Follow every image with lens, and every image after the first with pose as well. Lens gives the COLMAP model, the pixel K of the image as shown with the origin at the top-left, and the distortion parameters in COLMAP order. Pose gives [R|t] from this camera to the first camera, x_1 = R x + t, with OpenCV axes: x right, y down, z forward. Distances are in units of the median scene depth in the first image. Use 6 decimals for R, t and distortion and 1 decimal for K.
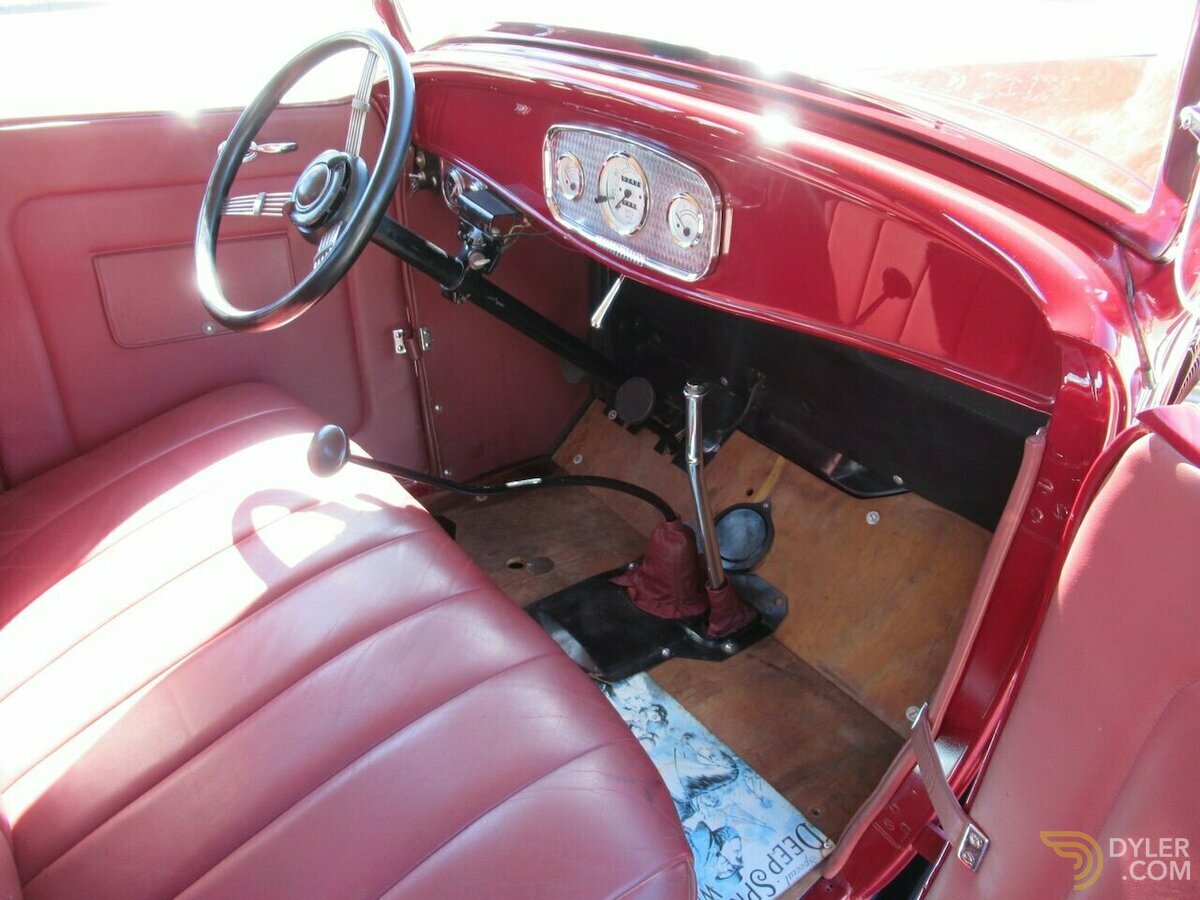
lens RADIAL K [[899.2, 0, 599.1], [0, 899.2, 445.0], [0, 0, 1]] dist [-0.003056, -0.007273]
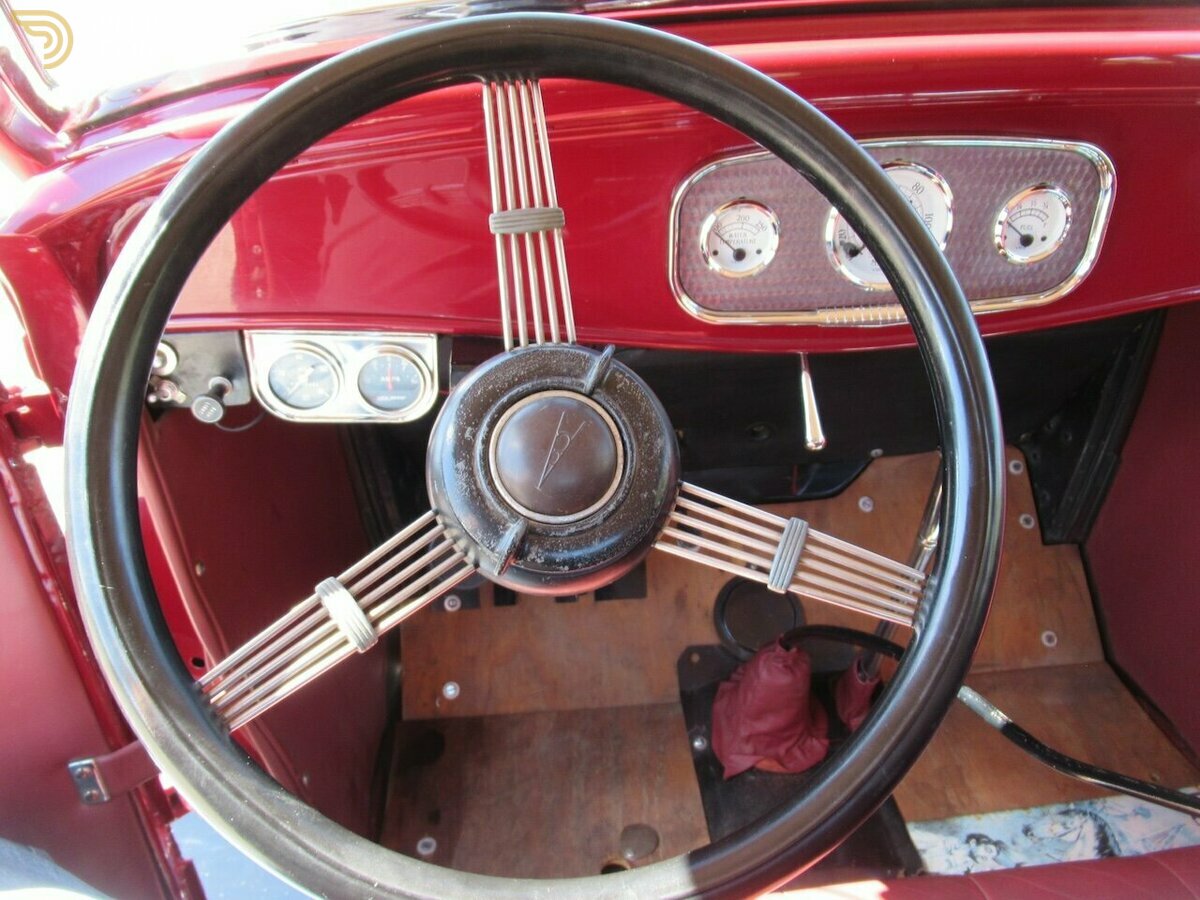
lens RADIAL K [[899.2, 0, 599.1], [0, 899.2, 445.0], [0, 0, 1]] dist [-0.003056, -0.007273]
pose [[0.511900, -0.460840, 0.724972, -0.418890], [0.469811, 0.856721, 0.212856, -0.262386], [-0.719191, 0.231639, 0.655063, 0.536151]]
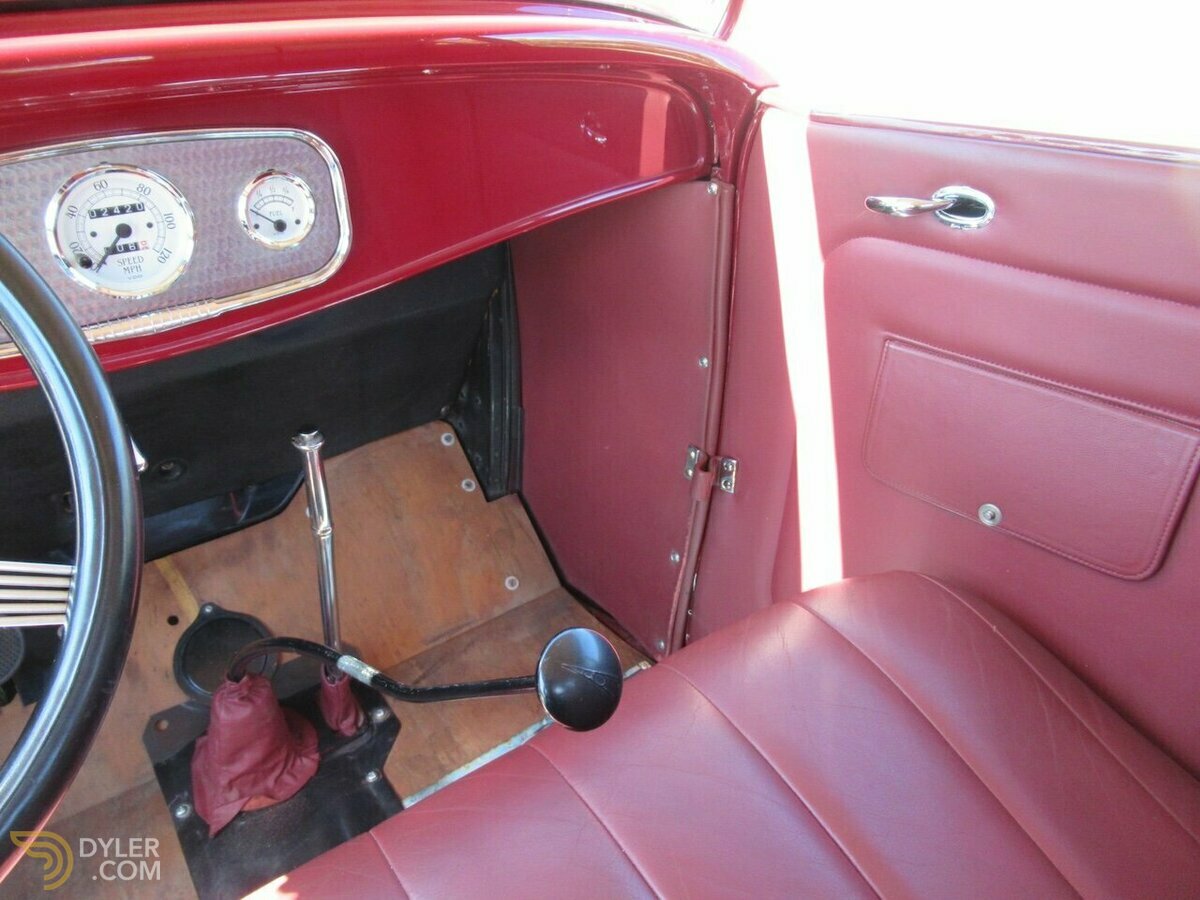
lens RADIAL K [[899.2, 0, 599.1], [0, 899.2, 445.0], [0, 0, 1]] dist [-0.003056, -0.007273]
pose [[0.001778, -0.509364, 0.860549, -0.398397], [0.533861, 0.728141, 0.429888, -0.184636], [-0.845571, 0.458649, 0.273224, 0.438174]]
